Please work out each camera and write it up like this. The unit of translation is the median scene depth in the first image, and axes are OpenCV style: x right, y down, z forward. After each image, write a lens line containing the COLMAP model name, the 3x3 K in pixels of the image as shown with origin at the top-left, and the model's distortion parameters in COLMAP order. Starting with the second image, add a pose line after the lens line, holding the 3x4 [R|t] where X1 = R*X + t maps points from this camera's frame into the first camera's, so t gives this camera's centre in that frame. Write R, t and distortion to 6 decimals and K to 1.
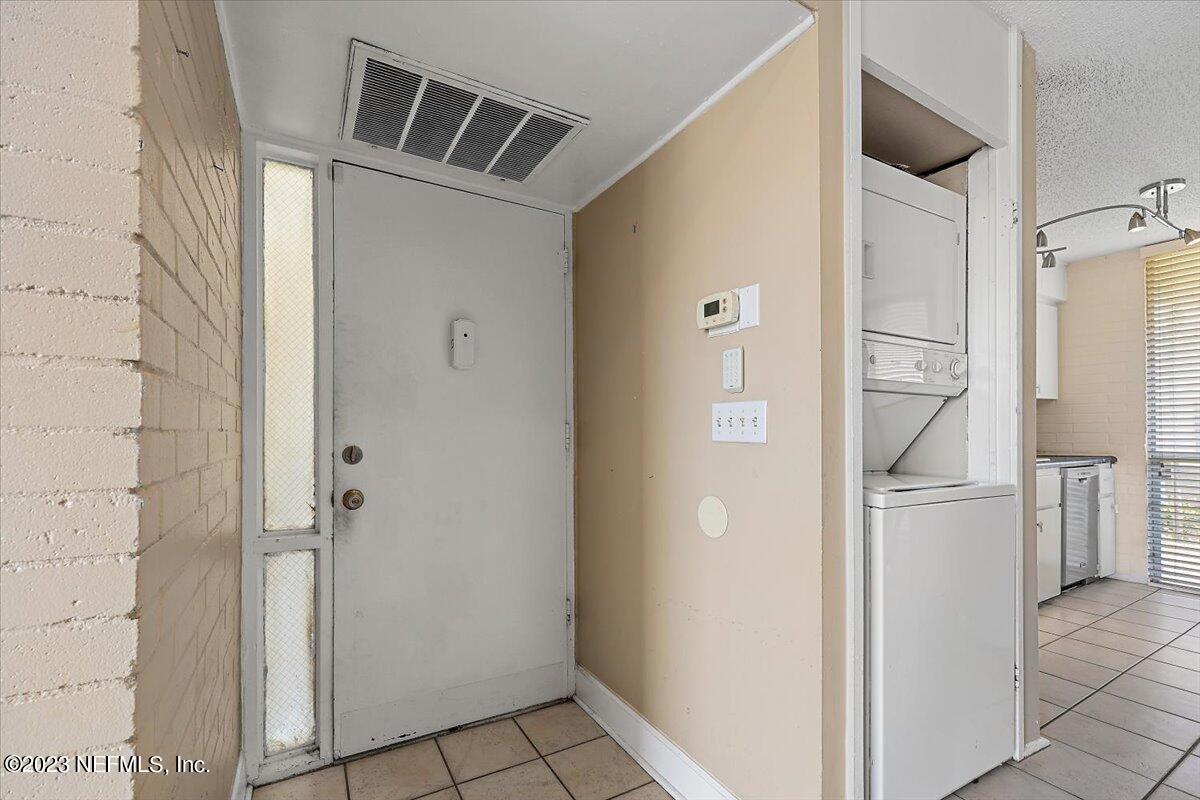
lens RADIAL K [[512.9, 0, 590.5], [0, 512.9, 429.7], [0, 0, 1]] dist [-0.004491, -0.000254]
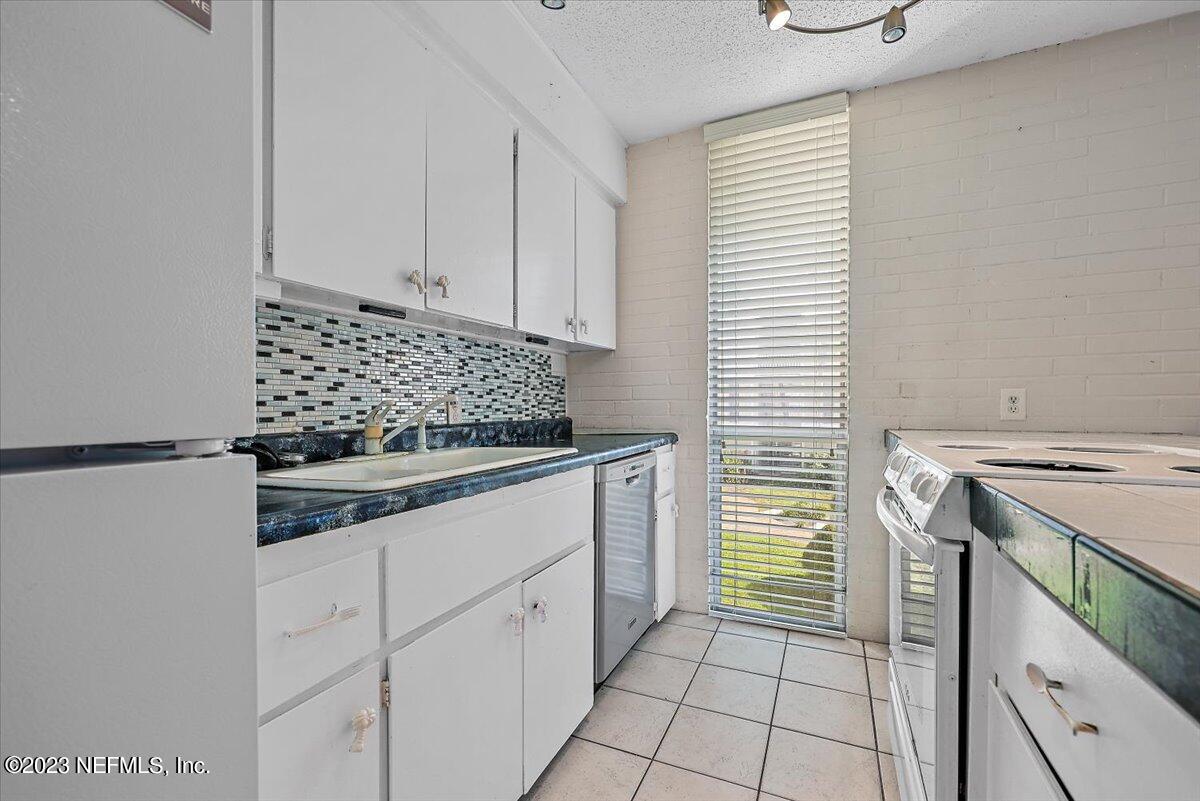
lens RADIAL K [[512.9, 0, 600.7], [0, 512.9, 401.3], [0, 0, 1]] dist [-0.004491, -0.000254]
pose [[0.813060, -0.000775, 0.582180, 0.565703], [-0.004812, 0.999956, 0.008051, 0.003840], [-0.582161, -0.009348, 0.813020, 0.518877]]
